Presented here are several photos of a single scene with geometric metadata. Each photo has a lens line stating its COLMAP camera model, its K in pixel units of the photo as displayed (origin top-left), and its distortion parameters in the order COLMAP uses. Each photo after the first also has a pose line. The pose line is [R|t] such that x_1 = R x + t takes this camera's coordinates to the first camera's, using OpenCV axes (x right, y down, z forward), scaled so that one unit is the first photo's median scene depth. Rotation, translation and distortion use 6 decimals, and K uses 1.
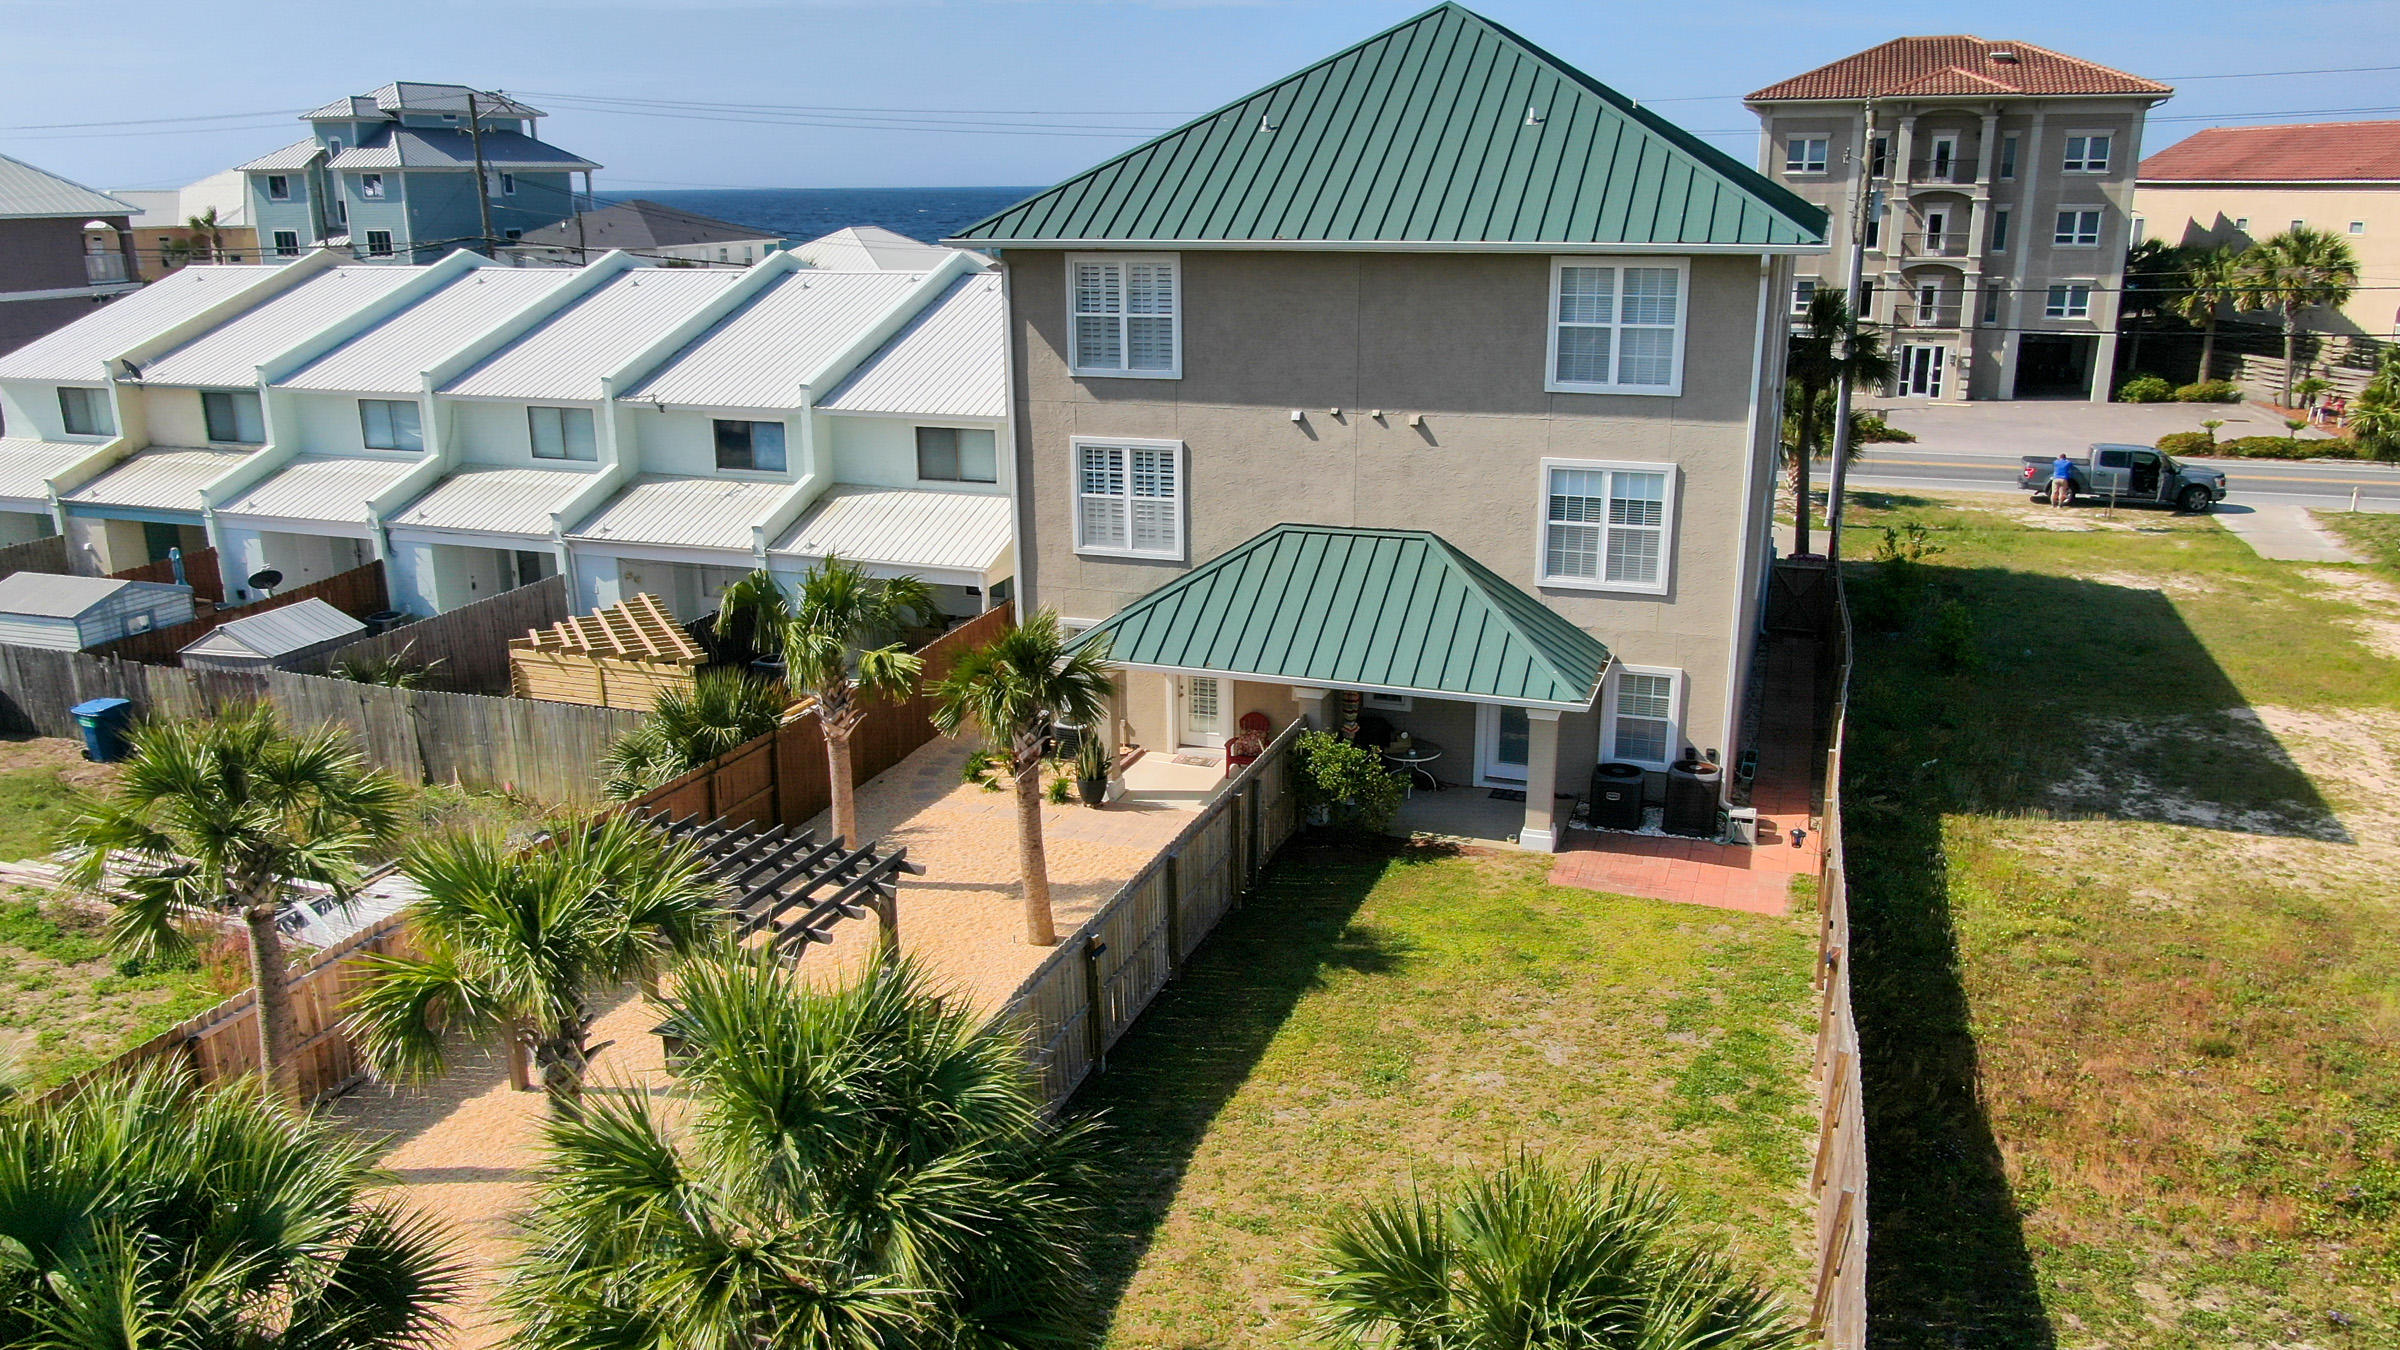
lens RADIAL K [[1723.4, 0, 1200.0], [0, 1723.4, 675.0], [0, 0, 1]] dist [-0.007956, -0.000225]
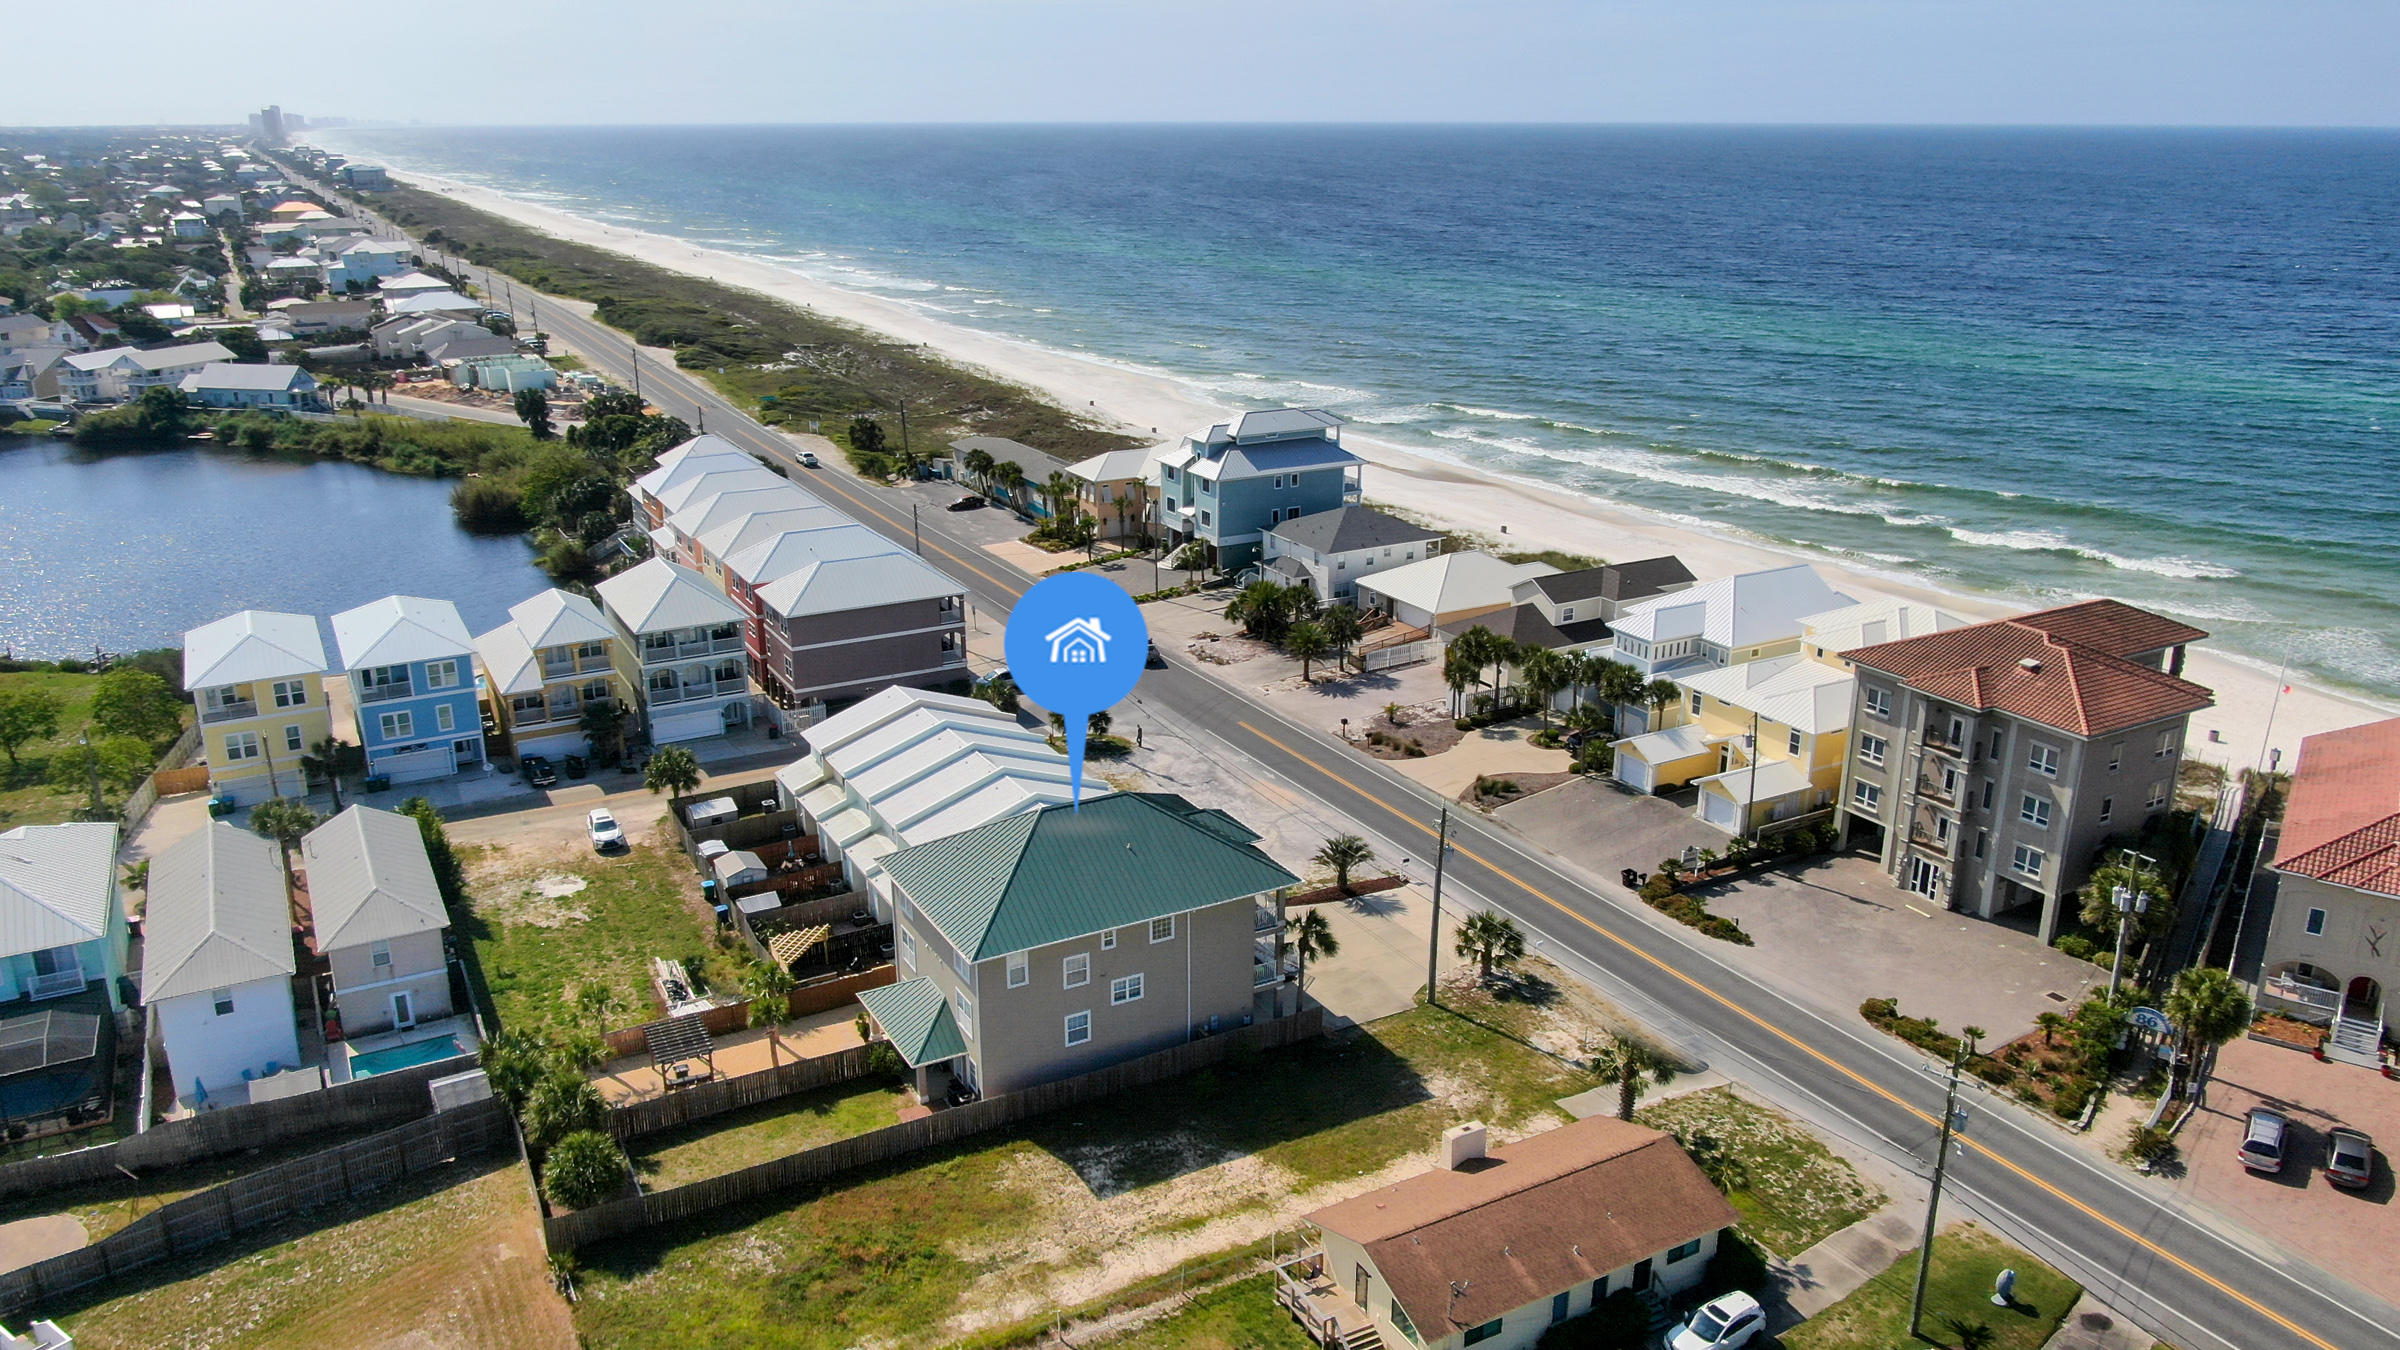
lens RADIAL K [[1723.4, 0, 1200.0], [0, 1723.4, 675.0], [0, 0, 1]] dist [-0.007956, -0.000225]
pose [[0.751116, 0.210904, -0.625575, 0.816969], [-0.185235, 0.976860, 0.106927, -0.377662], [0.633651, 0.035564, 0.772801, -0.408696]]
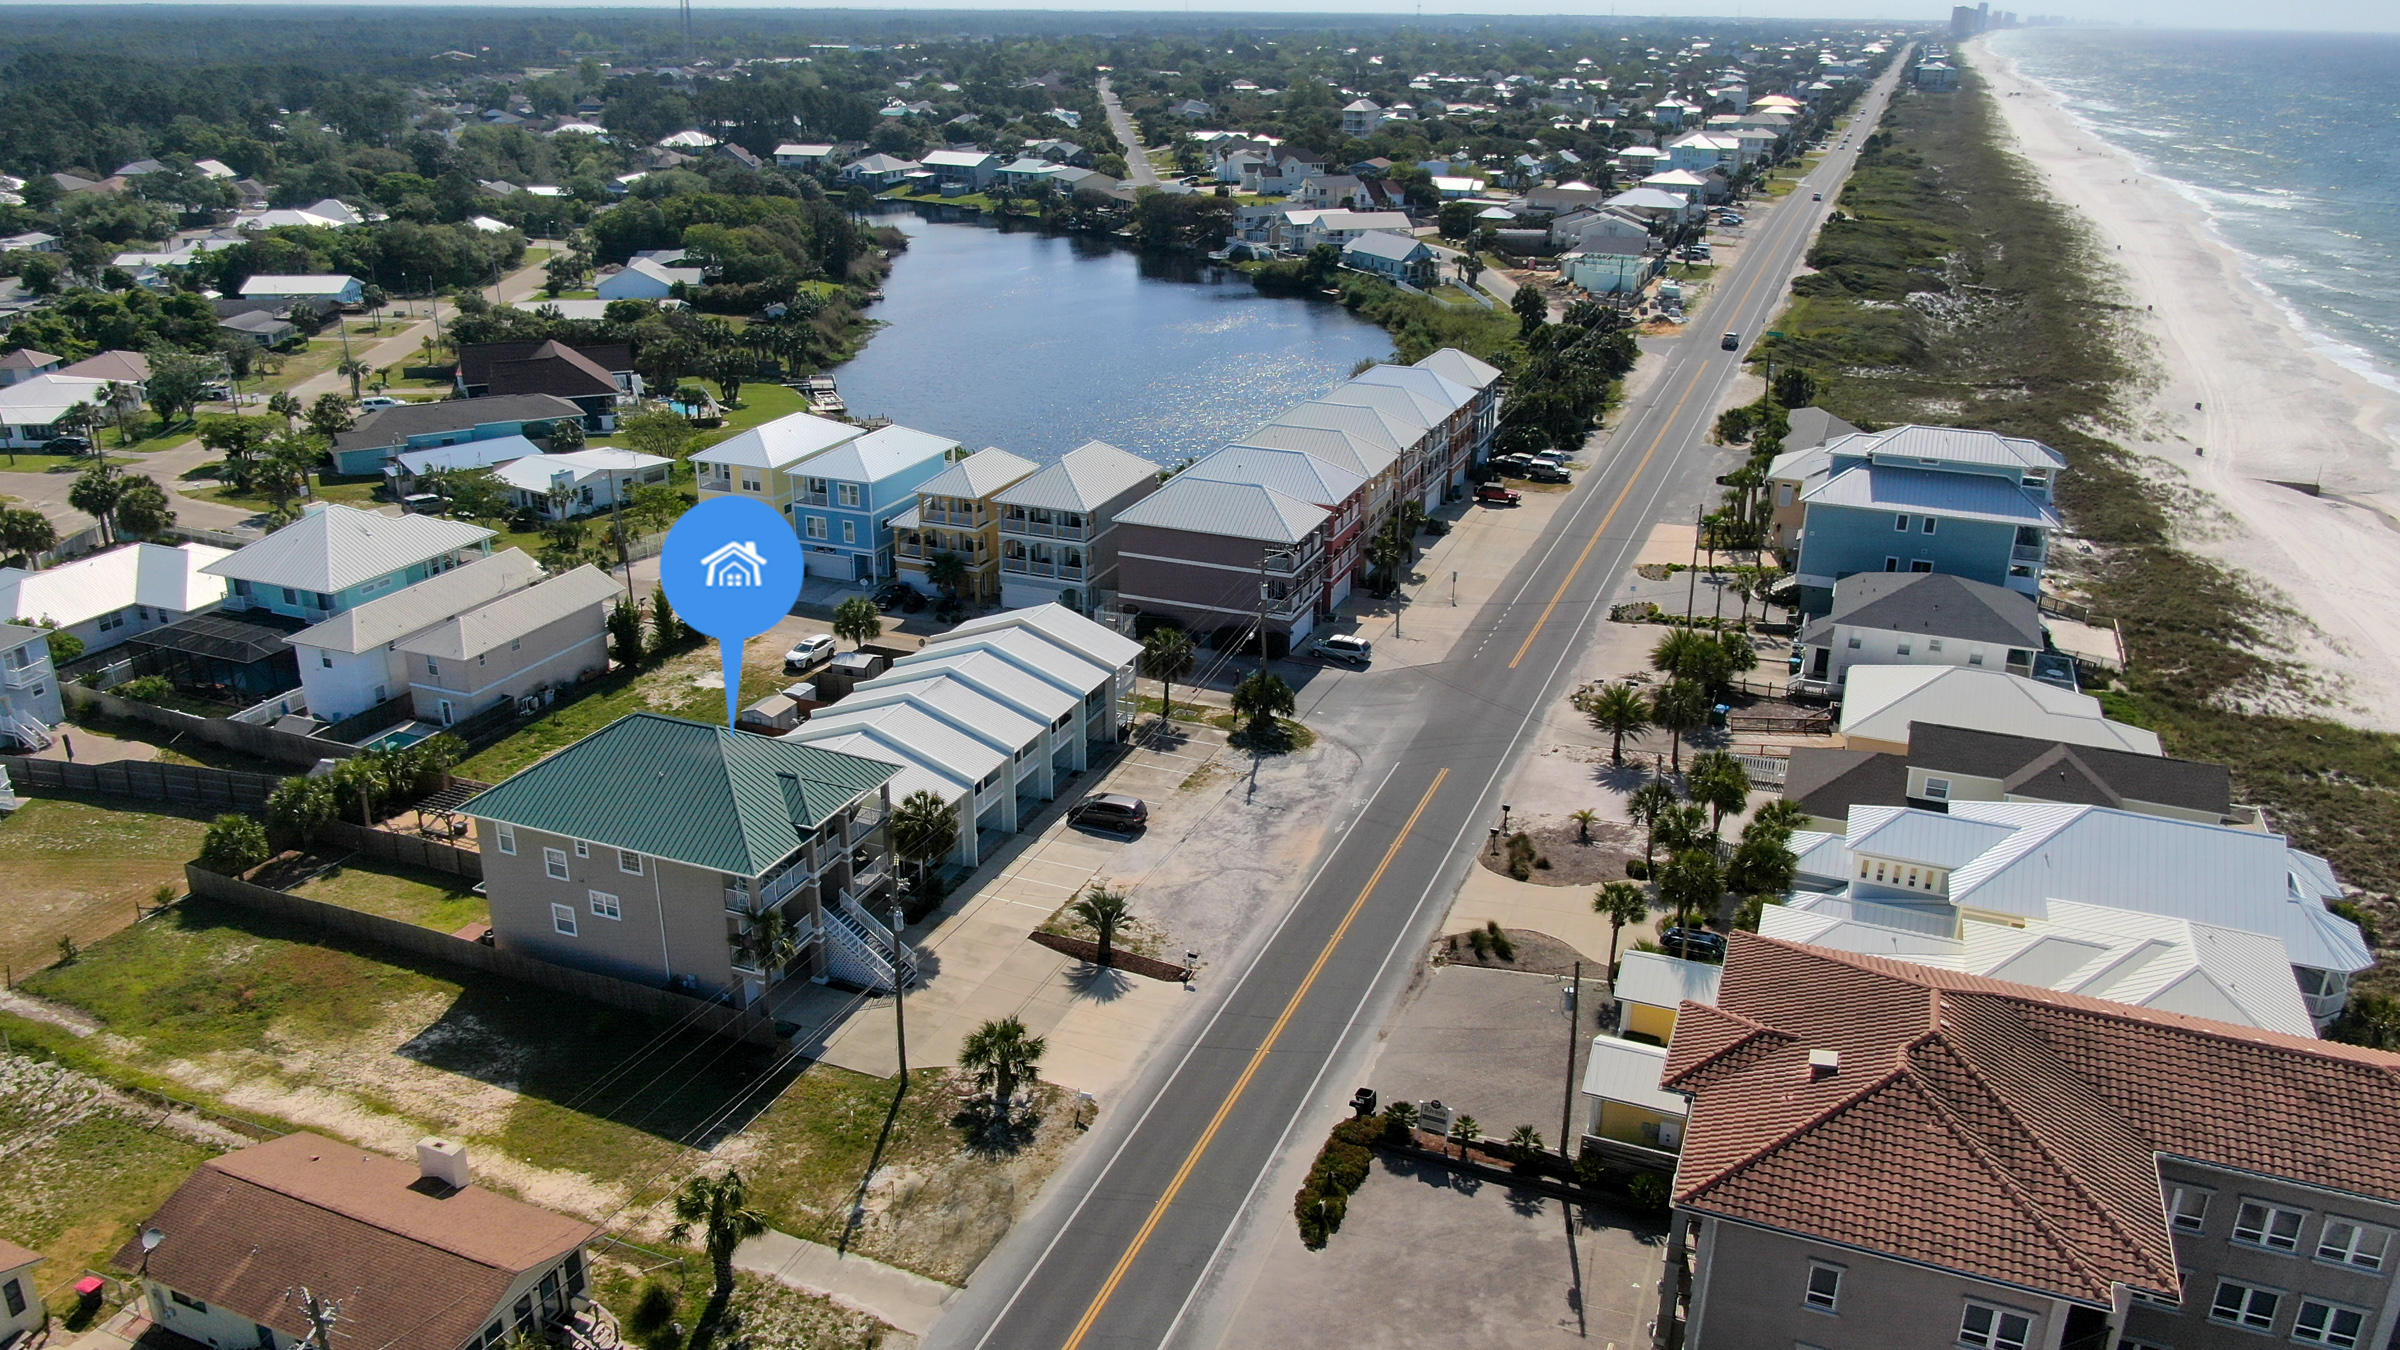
lens RADIAL K [[1723.4, 0, 1200.0], [0, 1723.4, 675.0], [0, 0, 1]] dist [-0.007956, -0.000225]
pose [[-0.043667, 0.368864, -0.928457, 1.090009], [-0.280760, 0.887360, 0.365742, -0.696920], [0.958784, 0.276645, 0.064814, 0.670725]]
